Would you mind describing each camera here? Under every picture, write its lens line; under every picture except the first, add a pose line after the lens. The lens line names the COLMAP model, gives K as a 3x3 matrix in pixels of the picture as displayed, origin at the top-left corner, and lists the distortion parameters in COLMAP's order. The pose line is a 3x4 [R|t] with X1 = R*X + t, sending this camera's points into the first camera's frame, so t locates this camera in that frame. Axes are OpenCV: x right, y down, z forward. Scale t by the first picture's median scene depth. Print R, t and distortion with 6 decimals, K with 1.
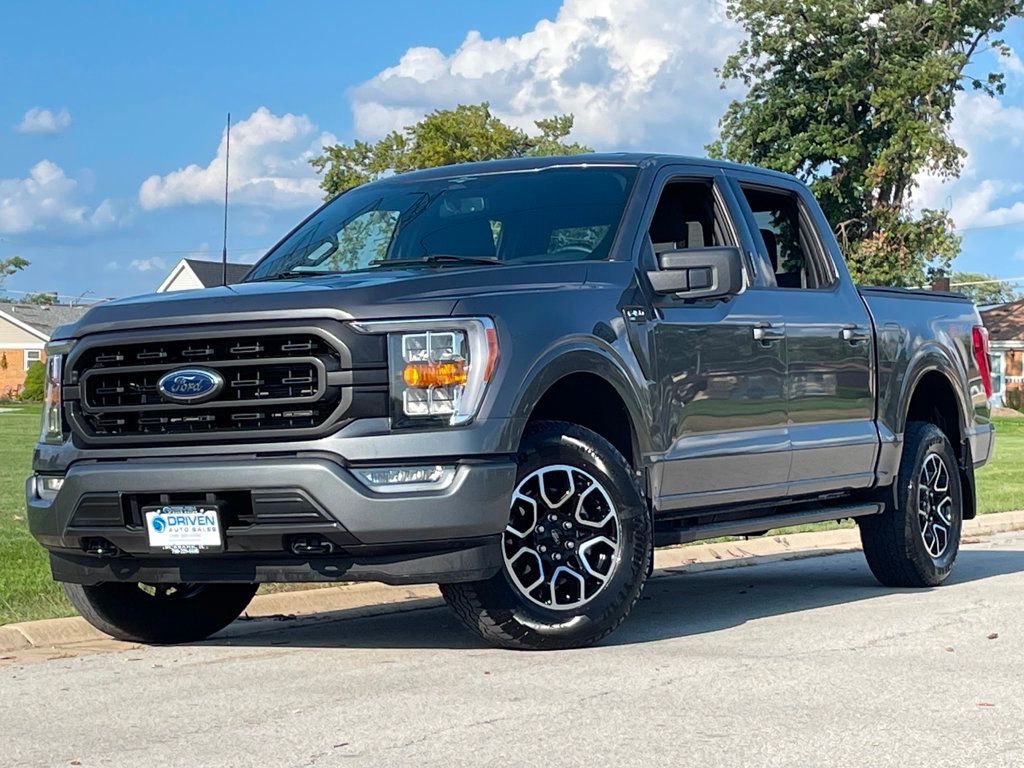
lens RADIAL K [[2431.5, 0, 512.0], [0, 2431.5, 384.0], [0, 0, 1]] dist [0.118500, 0.114953]
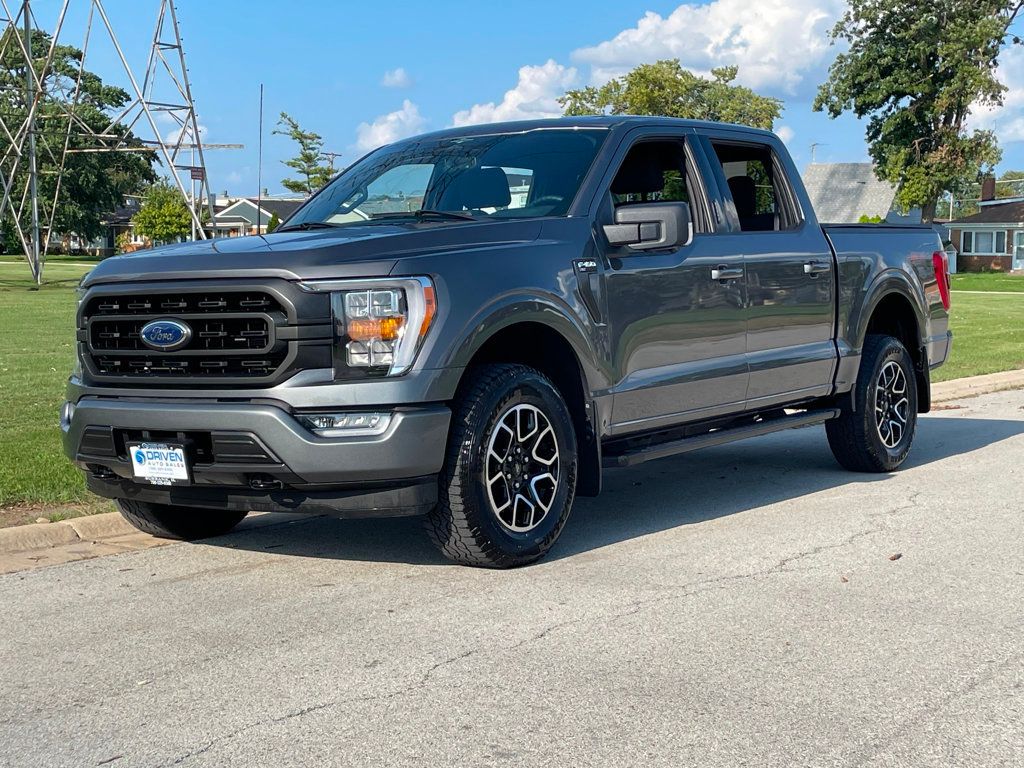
lens RADIAL K [[1635.9, 0, 512.0], [0, 1635.9, 384.0], [0, 0, 1]] dist [0.096607, -0.076219]
pose [[0.994886, 0.011610, -0.100339, 0.102344], [-0.003496, 0.996735, 0.080667, -0.038445], [0.100948, -0.079904, 0.991678, 0.264760]]
